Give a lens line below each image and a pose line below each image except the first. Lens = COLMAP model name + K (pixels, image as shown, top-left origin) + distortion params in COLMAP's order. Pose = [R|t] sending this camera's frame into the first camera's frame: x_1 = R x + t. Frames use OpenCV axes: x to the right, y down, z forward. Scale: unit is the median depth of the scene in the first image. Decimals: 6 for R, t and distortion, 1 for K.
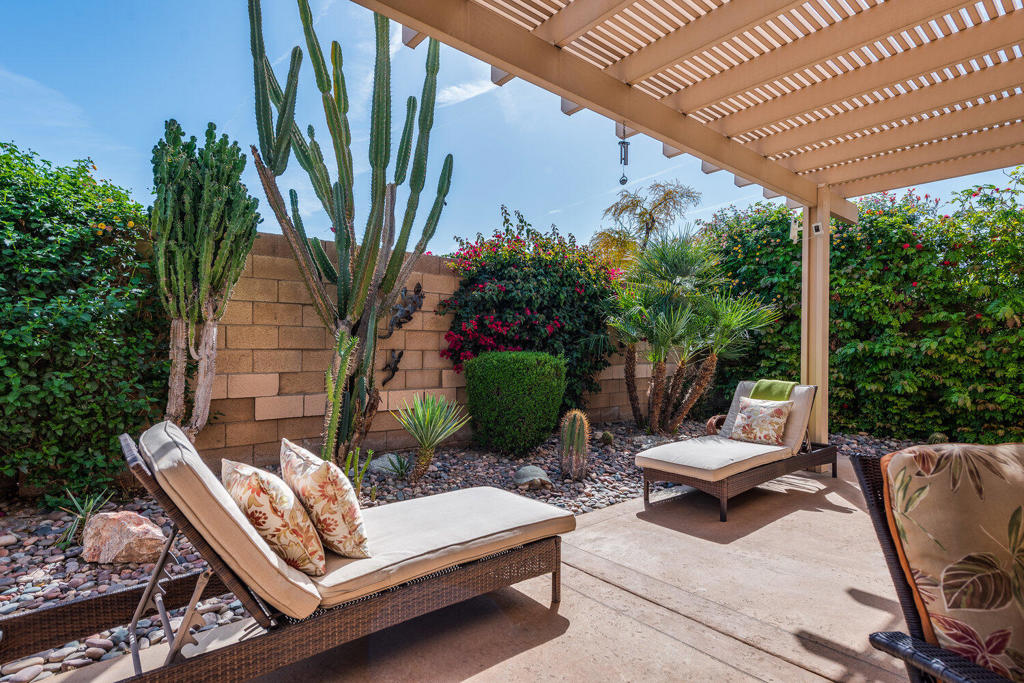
lens RADIAL K [[515.6, 0, 512.0], [0, 515.6, 341.5], [0, 0, 1]] dist [0.000687, 0.000262]
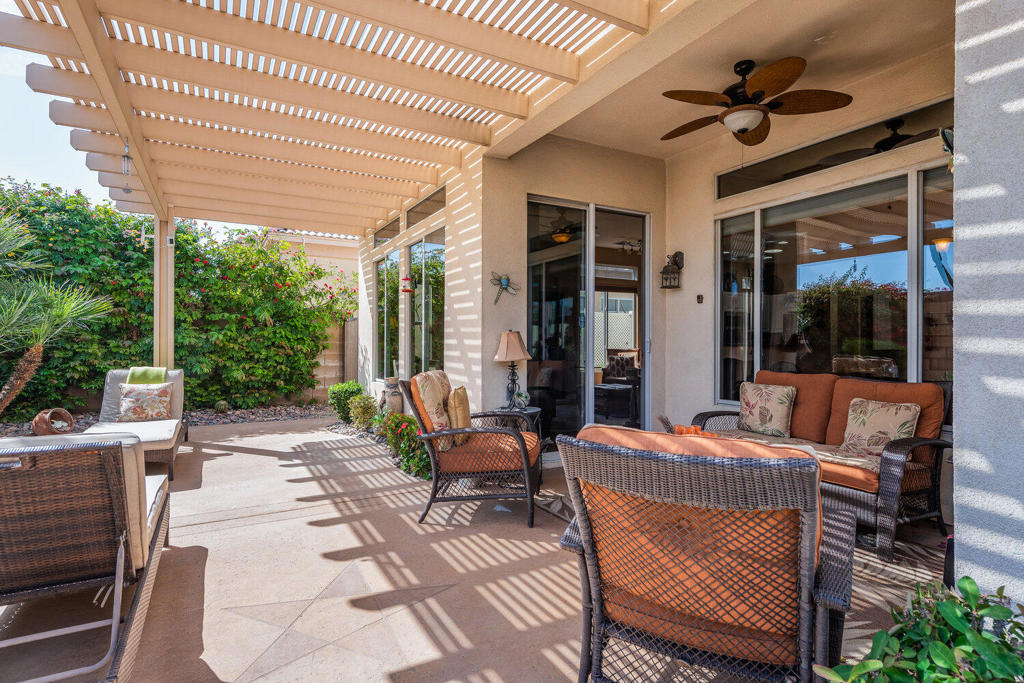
lens RADIAL K [[536.6, 0, 512.0], [0, 536.6, 341.5], [0, 0, 1]] dist [0.000457, -0.024569]
pose [[0.192272, -0.004492, 0.981331, -0.435722], [-0.018866, 0.999788, 0.008273, -0.007321], [-0.981160, -0.020104, 0.192147, -0.034542]]
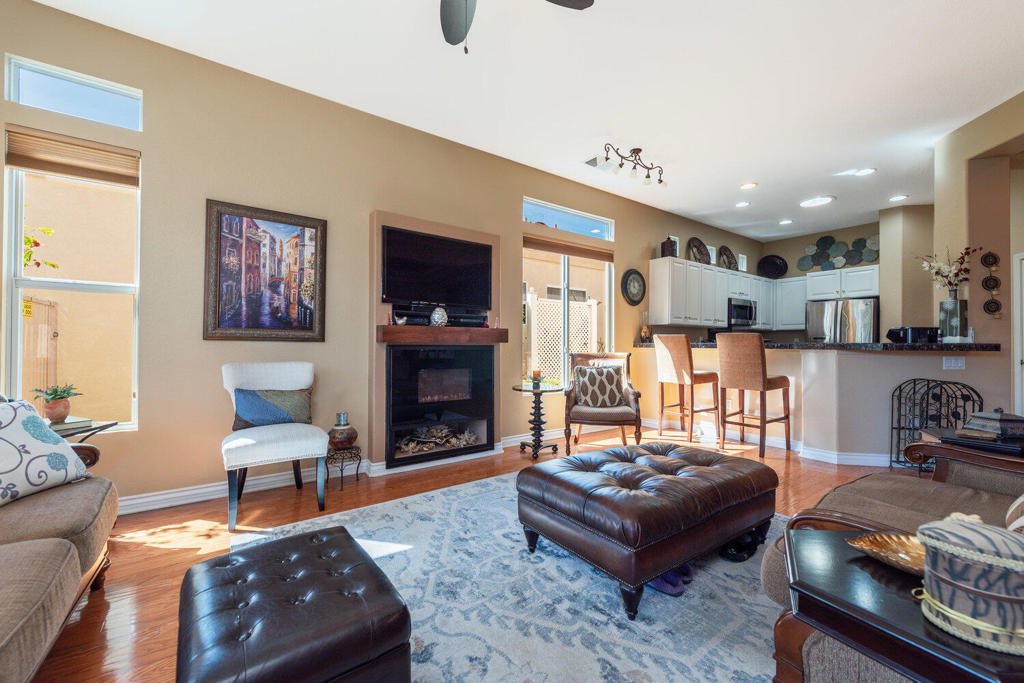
lens RADIAL K [[409.0, 0, 512.0], [0, 409.0, 341.5], [0, 0, 1]] dist [0.001270, -0.000852]
pose [[0.071458, 0.000713, 0.997443, 0.659038], [-0.020736, 0.999785, 0.000770, 0.006553], [-0.997228, -0.020738, 0.071458, 0.056421]]
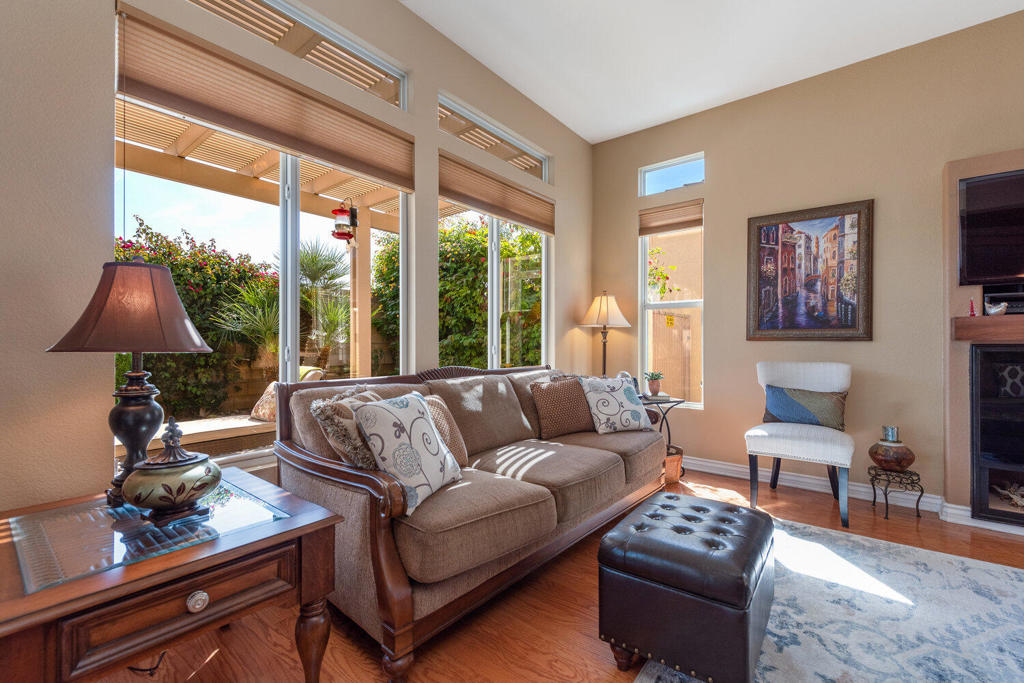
lens RADIAL K [[437.2, 0, 512.0], [0, 437.2, 341.5], [0, 0, 1]] dist [0.001748, -0.000157]
pose [[0.980562, -0.007159, 0.196078, 0.682562], [0.005079, 0.999925, 0.011105, 0.005493], [-0.196143, -0.009893, 0.980525, -0.070828]]
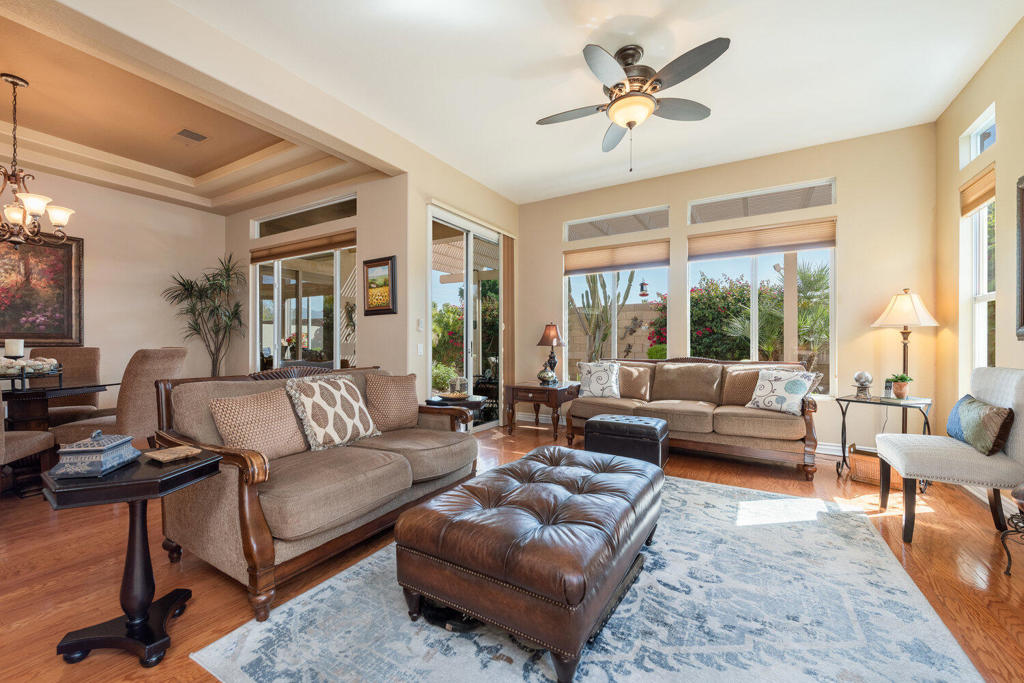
lens RADIAL K [[409.0, 0, 512.0], [0, 409.0, 341.5], [0, 0, 1]] dist [0.001270, -0.000852]
pose [[0.335916, -0.011815, -0.941818, 1.345844], [0.015923, 0.999850, -0.006864, 0.007407], [0.941757, -0.012690, 0.336053, -0.183816]]
